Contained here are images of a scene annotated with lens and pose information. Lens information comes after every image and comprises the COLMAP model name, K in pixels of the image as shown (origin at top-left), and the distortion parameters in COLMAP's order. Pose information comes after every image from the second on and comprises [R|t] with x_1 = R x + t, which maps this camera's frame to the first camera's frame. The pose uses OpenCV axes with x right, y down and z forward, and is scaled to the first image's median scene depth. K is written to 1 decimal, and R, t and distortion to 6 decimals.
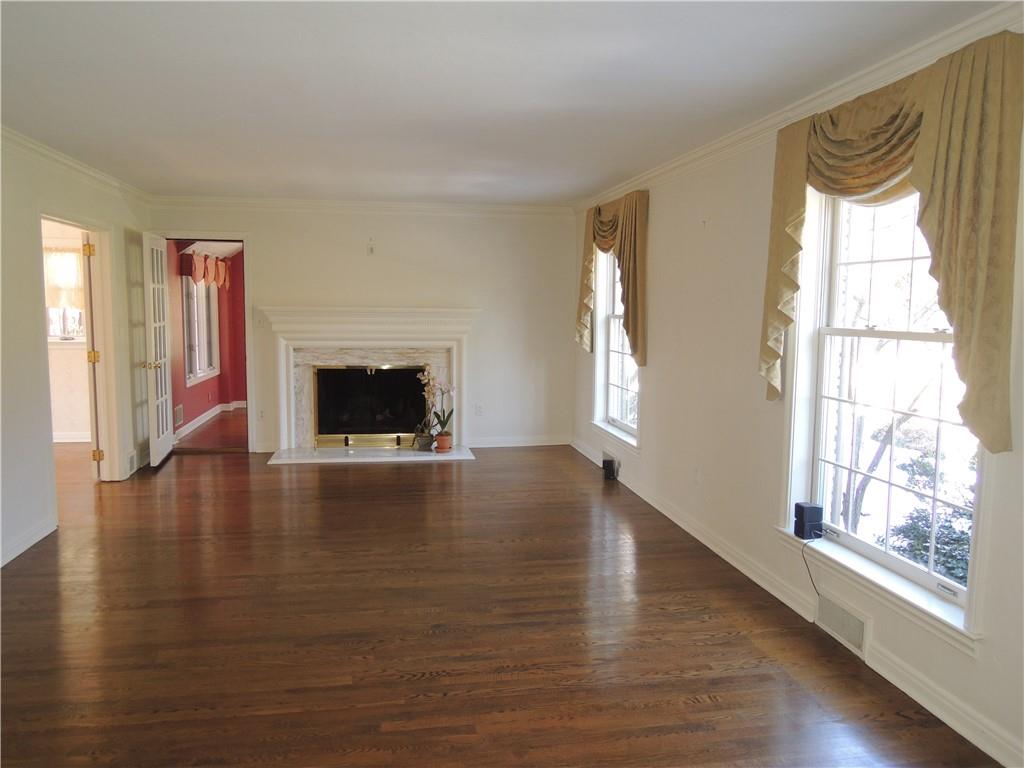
lens RADIAL K [[717.1, 0, 512.0], [0, 717.1, 384.0], [0, 0, 1]] dist [-0.002591, -0.000777]
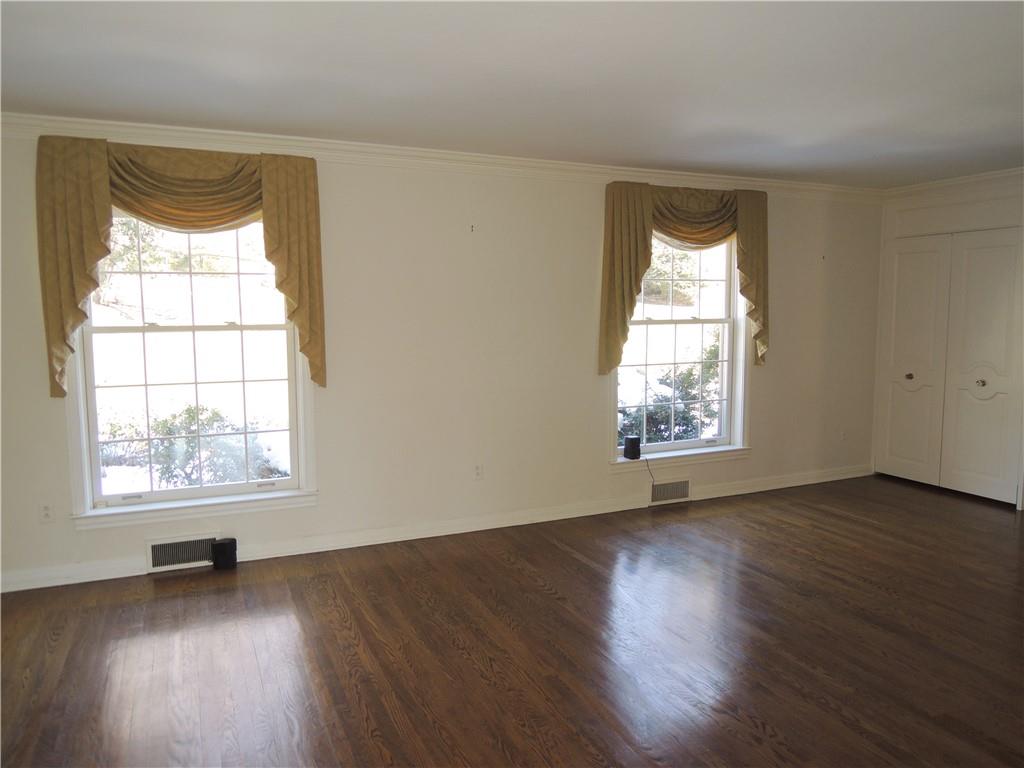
lens RADIAL K [[736.1, 0, 512.0], [0, 736.1, 384.0], [0, 0, 1]] dist [-0.008086, -0.001360]
pose [[-0.244357, -0.107274, 0.963733, -1.204660], [0.109351, 0.984474, 0.137309, -0.216346], [-0.963500, 0.138937, -0.228832, 1.889800]]
